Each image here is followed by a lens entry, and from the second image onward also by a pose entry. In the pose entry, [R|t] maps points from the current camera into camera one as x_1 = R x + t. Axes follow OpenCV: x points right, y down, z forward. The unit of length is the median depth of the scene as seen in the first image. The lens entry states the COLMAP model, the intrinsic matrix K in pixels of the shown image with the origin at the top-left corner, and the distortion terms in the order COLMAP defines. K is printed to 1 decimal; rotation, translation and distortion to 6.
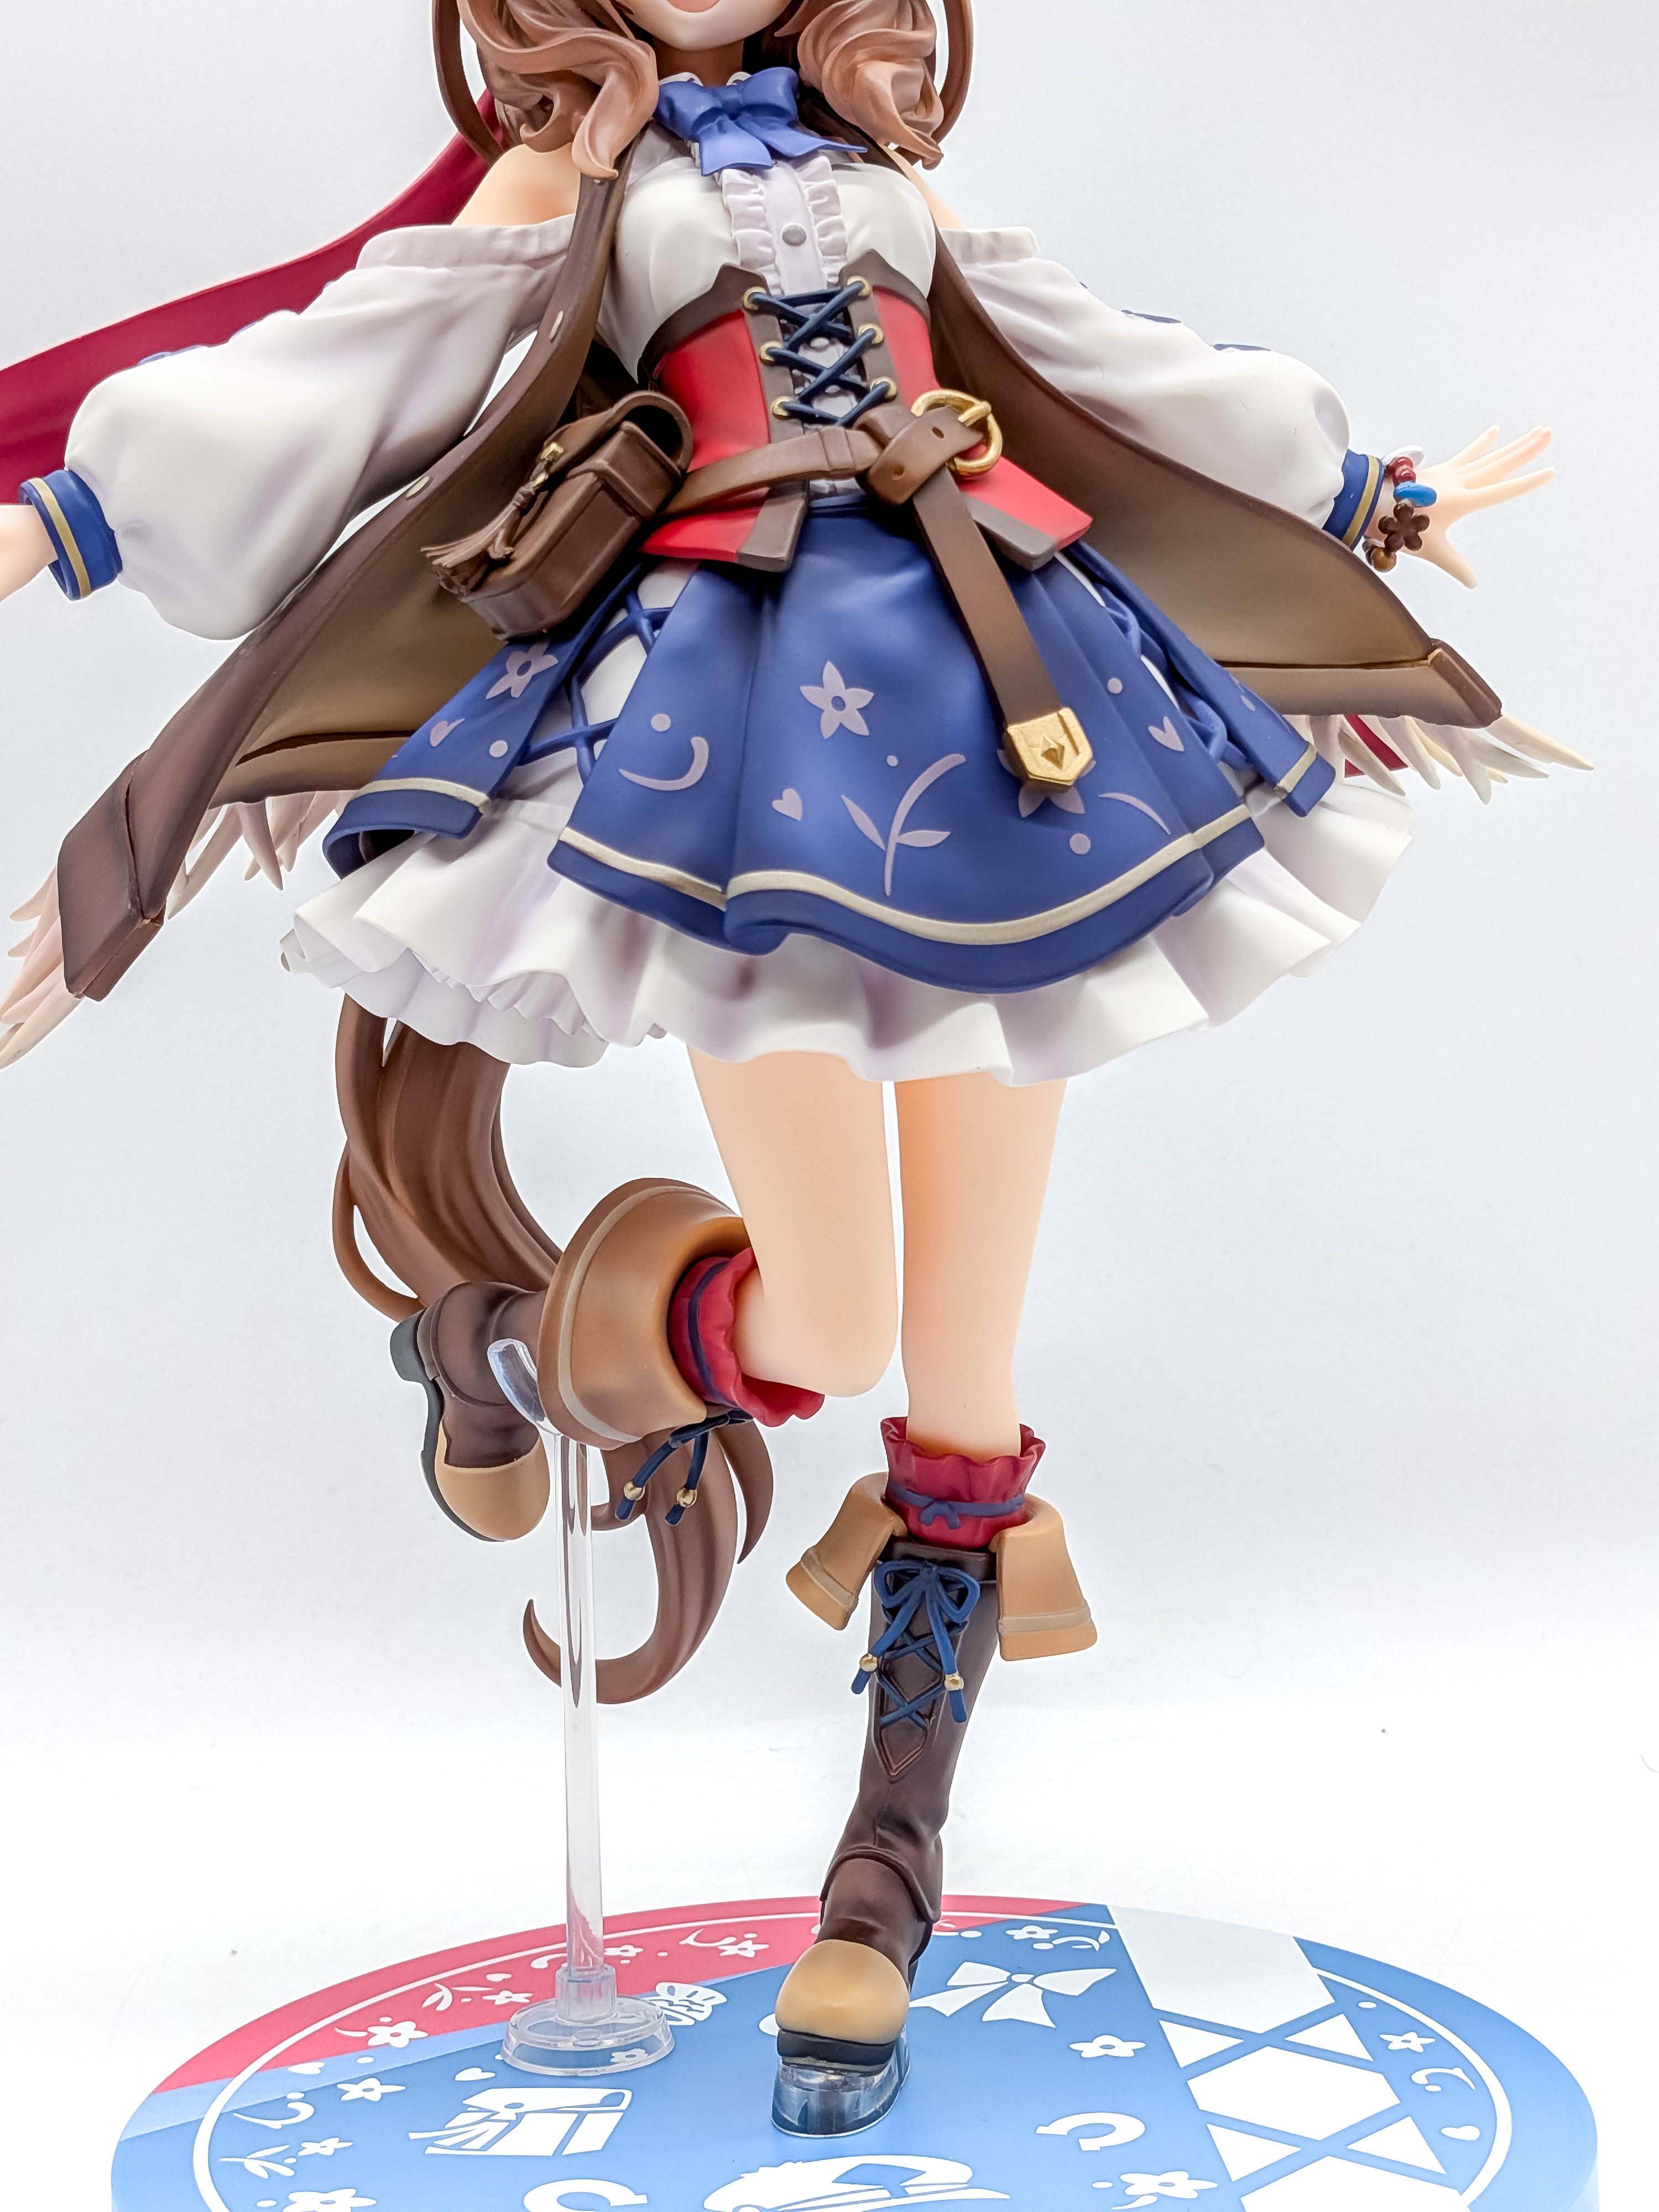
lens RADIAL K [[3271.2, 0, 817.4], [0, 3271.2, 1106.0], [0, 0, 1]] dist [0.080798, 0.000000]
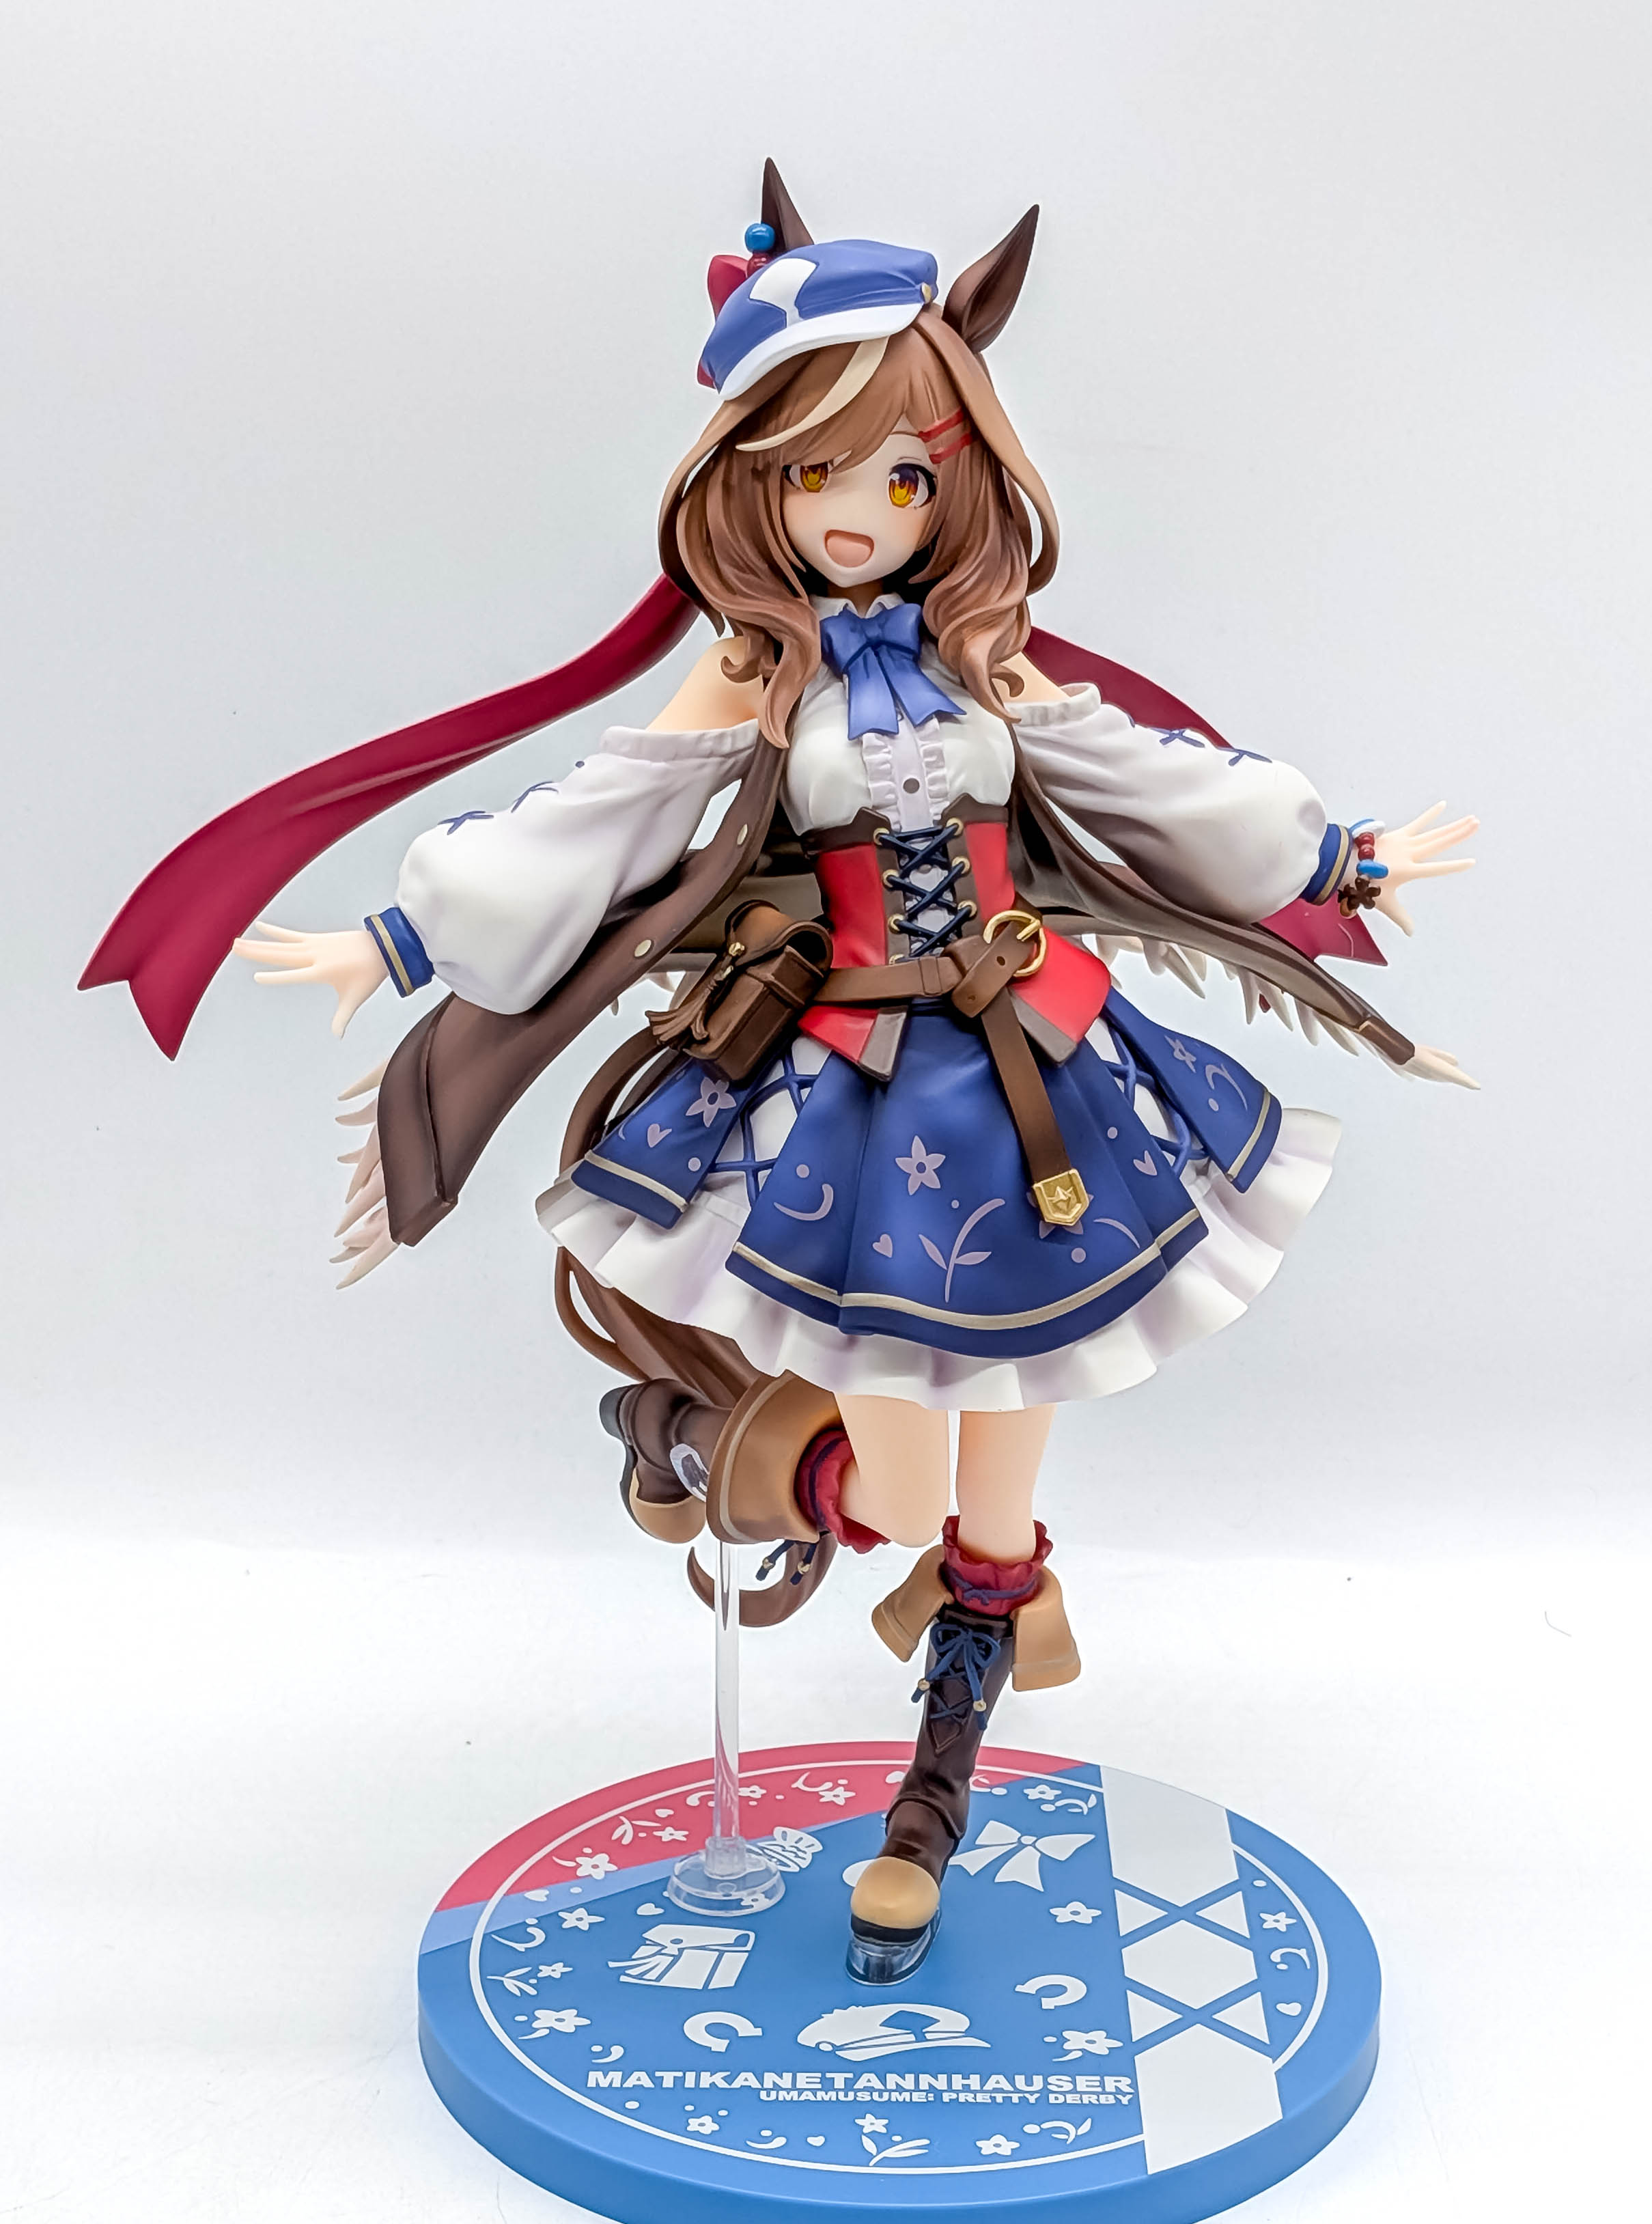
lens RADIAL K [[4018.9, 0, 900.0], [0, 4018.9, 1294.3], [0, 0, 1]] dist [0.106227, 0.000000]
pose [[0.998504, 0.051386, -0.018671, 0.031487], [-0.043651, 0.954914, 0.293655, -0.559980], [0.032919, -0.292401, 0.955729, -0.718967]]
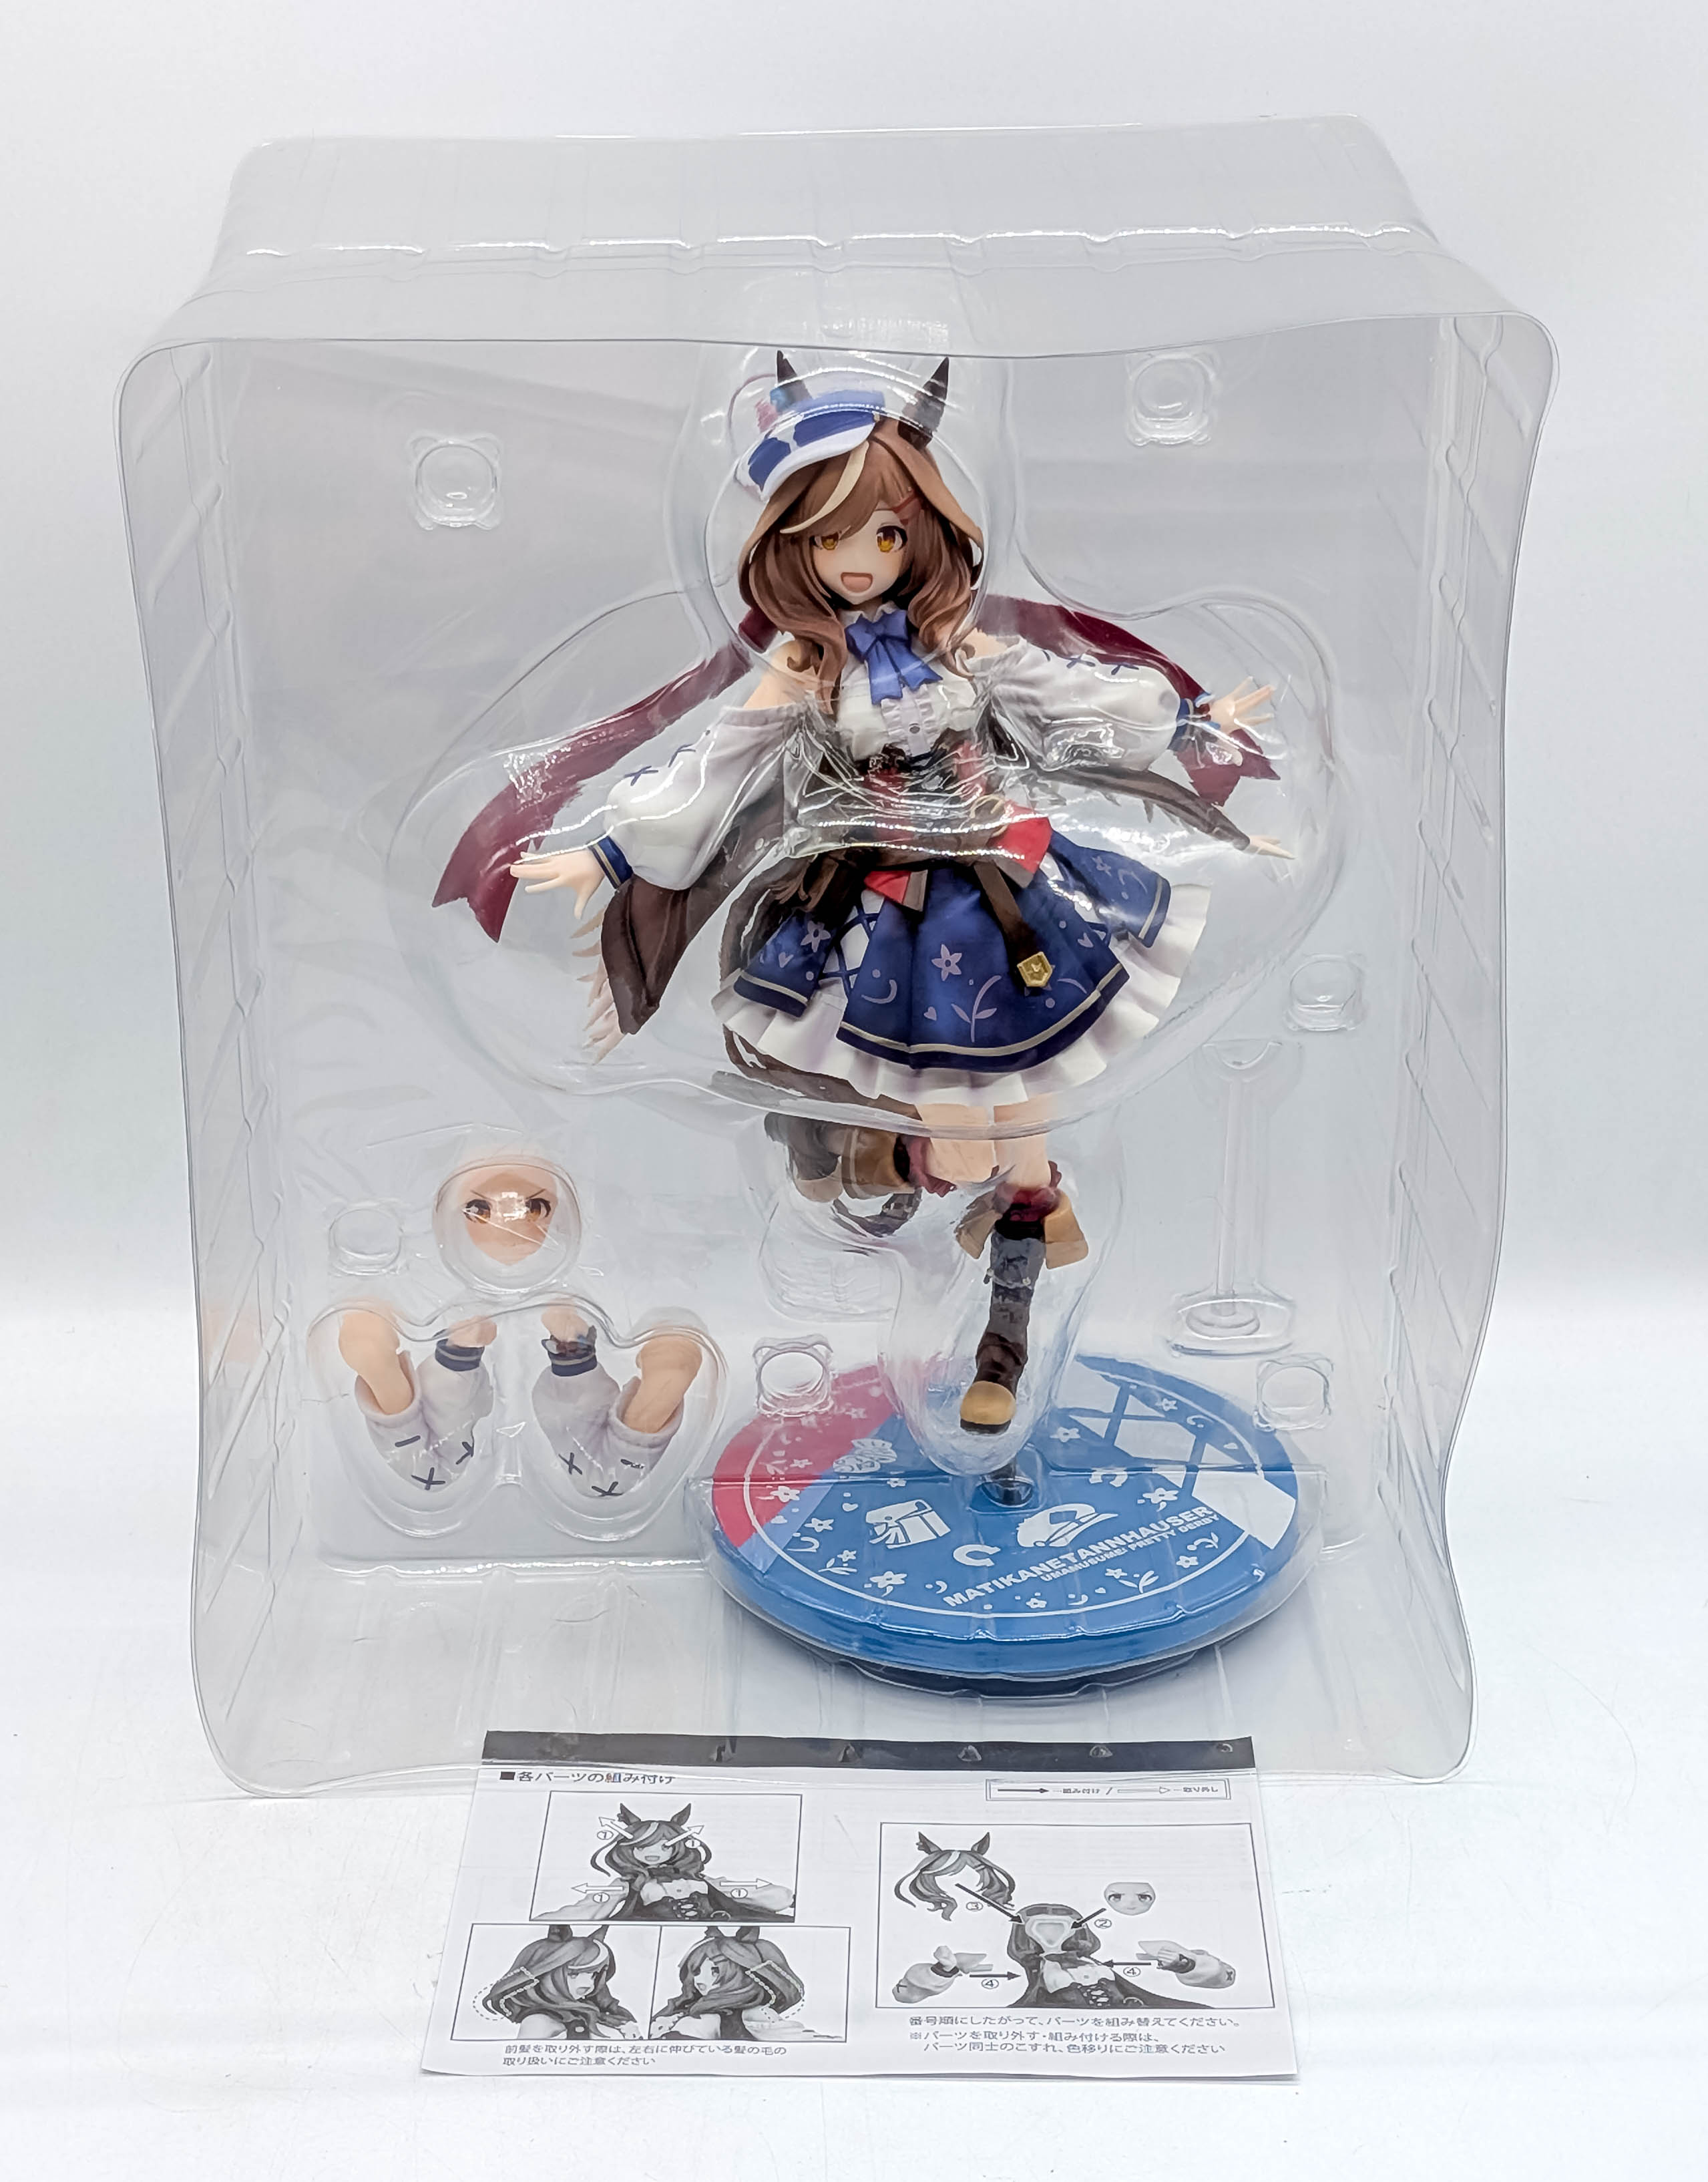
lens RADIAL K [[3919.6, 0, 890.9], [0, 3919.6, 1160.1], [0, 0, 1]] dist [0.213525, 0.000000]
pose [[0.996902, -0.066996, -0.041212, 0.069241], [0.077428, 0.928114, 0.364156, -0.977388], [0.013853, -0.366219, 0.930426, -1.655020]]
